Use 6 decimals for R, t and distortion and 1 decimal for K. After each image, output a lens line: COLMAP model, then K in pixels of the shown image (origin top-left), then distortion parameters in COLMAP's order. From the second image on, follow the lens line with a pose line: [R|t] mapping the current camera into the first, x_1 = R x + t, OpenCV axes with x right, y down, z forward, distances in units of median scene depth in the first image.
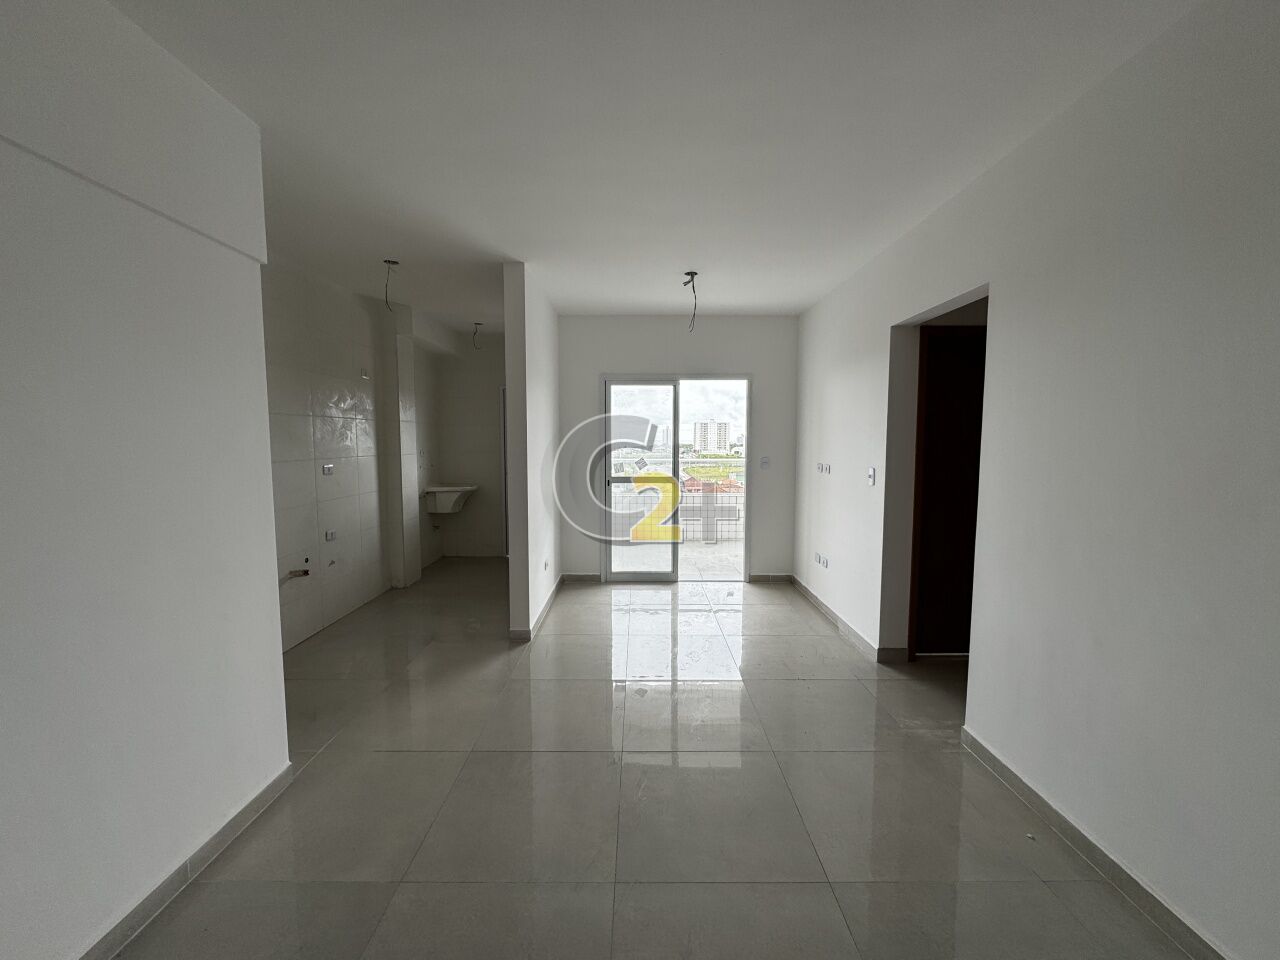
lens RADIAL K [[507.1, 0, 640.0], [0, 507.1, 480.0], [0, 0, 1]] dist [0.000408, -0.000152]
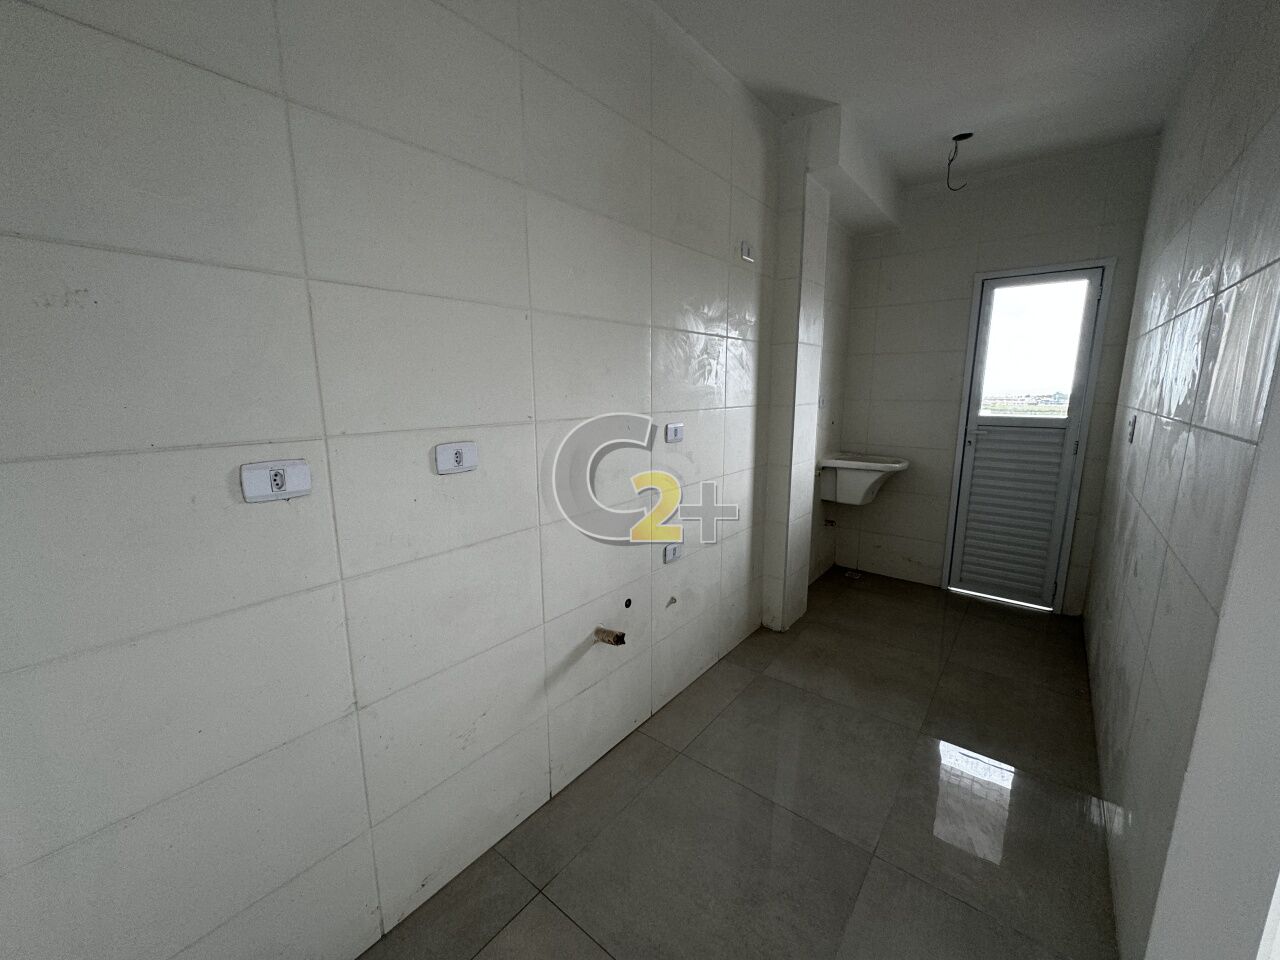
lens RADIAL K [[507.1, 0, 640.0], [0, 507.1, 480.0], [0, 0, 1]] dist [0.000408, -0.000152]
pose [[0.779728, 0.105553, -0.617157, -0.288166], [-0.045093, 0.992595, 0.112794, -0.026785], [0.624493, -0.060119, 0.778713, 0.521375]]
